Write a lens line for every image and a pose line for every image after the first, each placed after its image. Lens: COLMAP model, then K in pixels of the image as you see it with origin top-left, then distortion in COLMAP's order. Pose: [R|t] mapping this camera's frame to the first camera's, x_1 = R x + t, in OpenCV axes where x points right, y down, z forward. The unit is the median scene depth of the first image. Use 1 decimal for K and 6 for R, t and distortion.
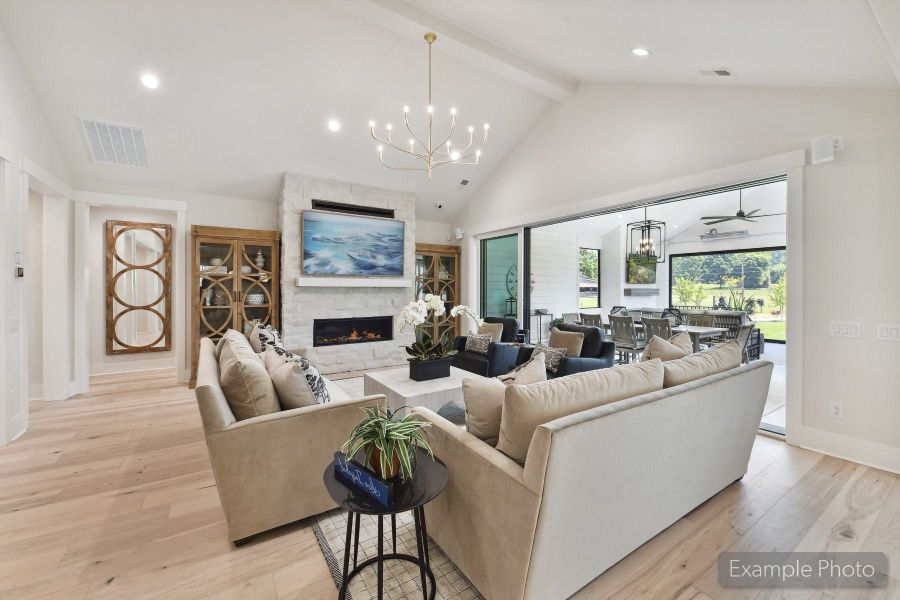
lens RADIAL K [[358.6, 0, 451.2], [0, 358.6, 288.8], [0, 0, 1]] dist [-0.000570, -0.000115]
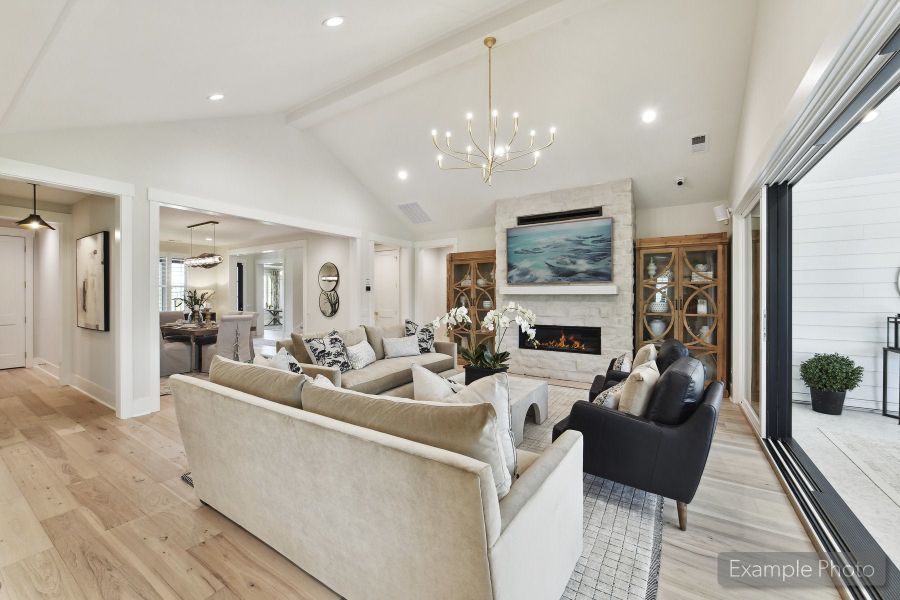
lens RADIAL K [[358.2, 0, 448.3], [0, 358.2, 293.5], [0, 0, 1]] dist [-0.001940, -0.000393]
pose [[0.401469, -0.006734, -0.915848, 0.552683], [-0.001548, 0.999967, -0.008031, 0.000508], [0.915871, 0.004642, 0.401445, 0.347409]]
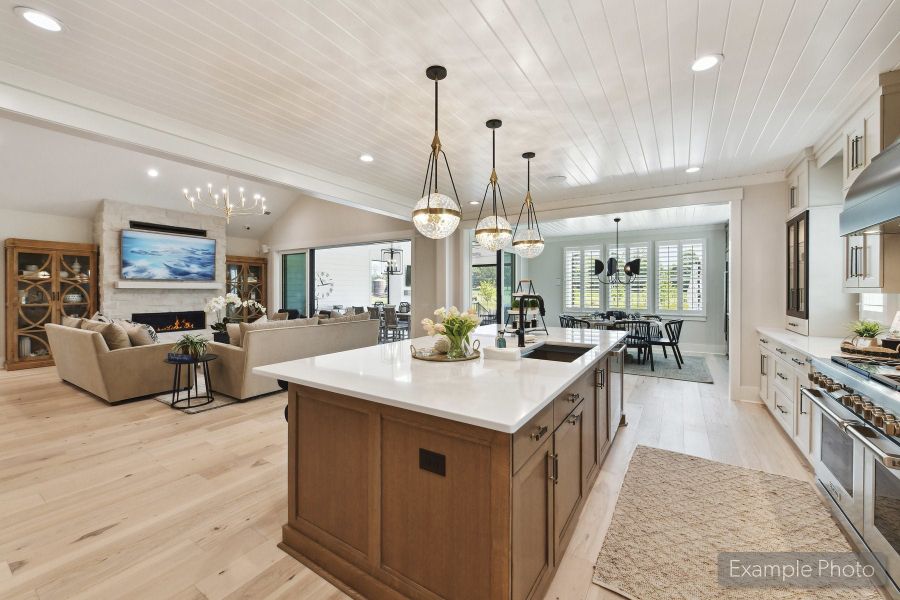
lens RADIAL K [[358.2, 0, 448.3], [0, 358.2, 293.5], [0, 0, 1]] dist [-0.001940, -0.000393]
pose [[0.916472, -0.002381, 0.400093, 0.144773], [-0.000125, 0.999981, 0.006237, 0.004018], [-0.400100, -0.005767, 0.916454, -0.631063]]
